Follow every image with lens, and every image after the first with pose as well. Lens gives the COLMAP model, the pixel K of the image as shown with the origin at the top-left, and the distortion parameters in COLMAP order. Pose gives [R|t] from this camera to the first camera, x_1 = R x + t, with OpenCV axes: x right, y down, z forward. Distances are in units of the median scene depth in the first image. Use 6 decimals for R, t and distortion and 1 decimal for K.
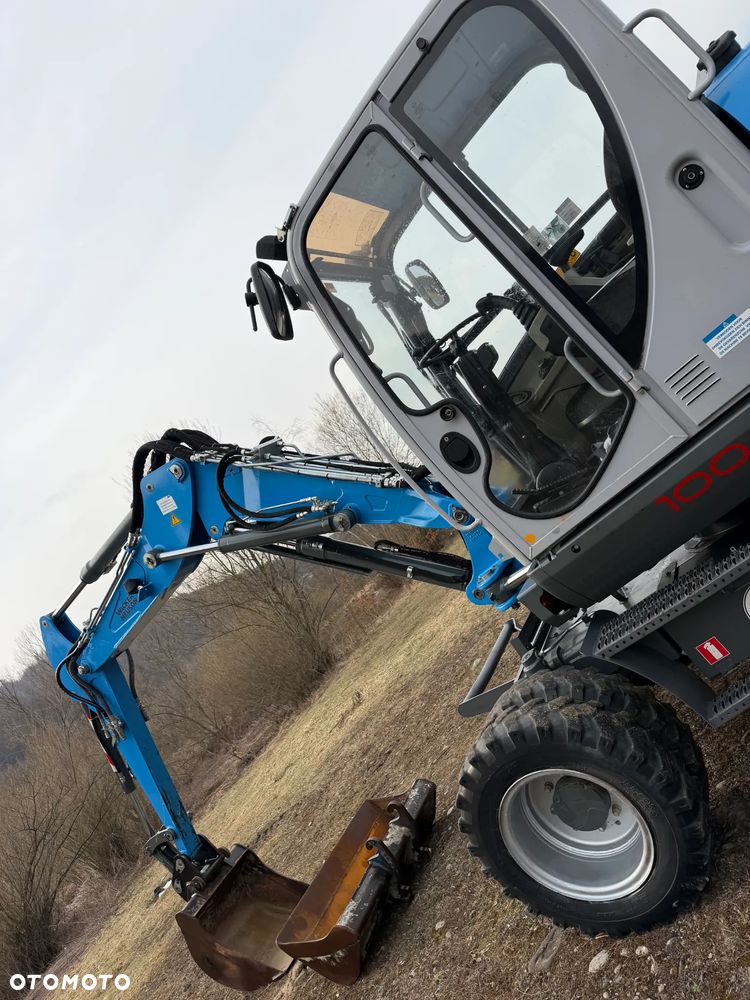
lens RADIAL K [[679.3, 0, 374.0], [0, 679.3, 504.0], [0, 0, 1]] dist [0.111383, -0.173503]
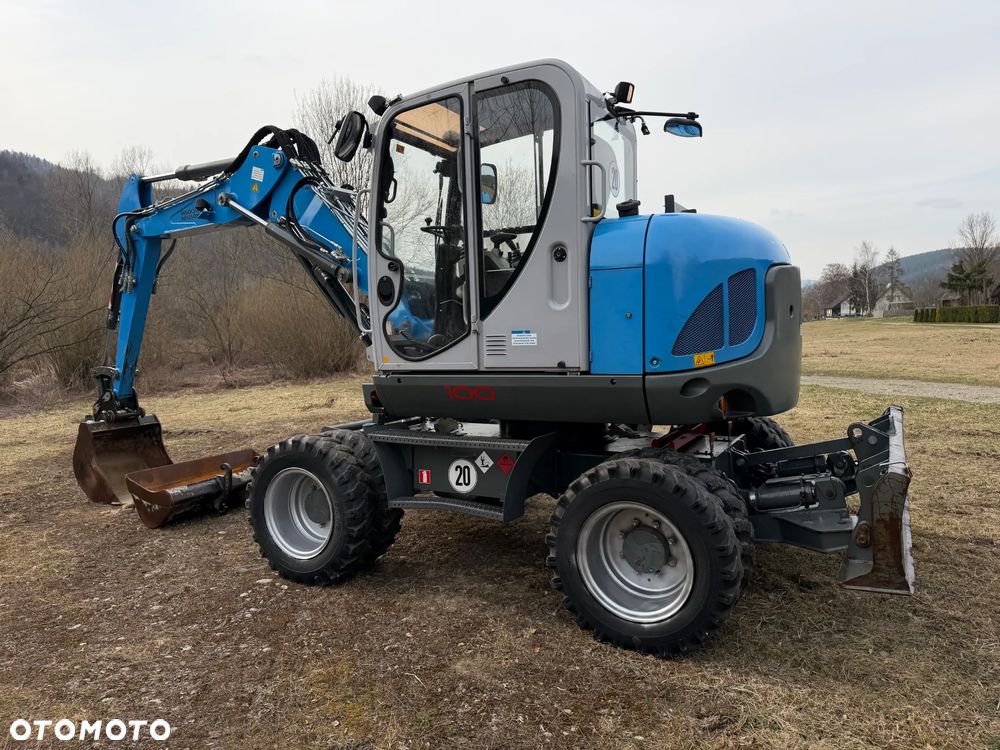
lens RADIAL K [[679.3, 0, 500.0], [0, 679.3, 375.0], [0, 0, 1]] dist [0.111383, -0.173503]
pose [[0.762429, 0.641258, 0.086544, 0.171303], [-0.647066, 0.755032, 0.105978, -0.144387], [0.002616, -0.136800, 0.990595, -0.328437]]
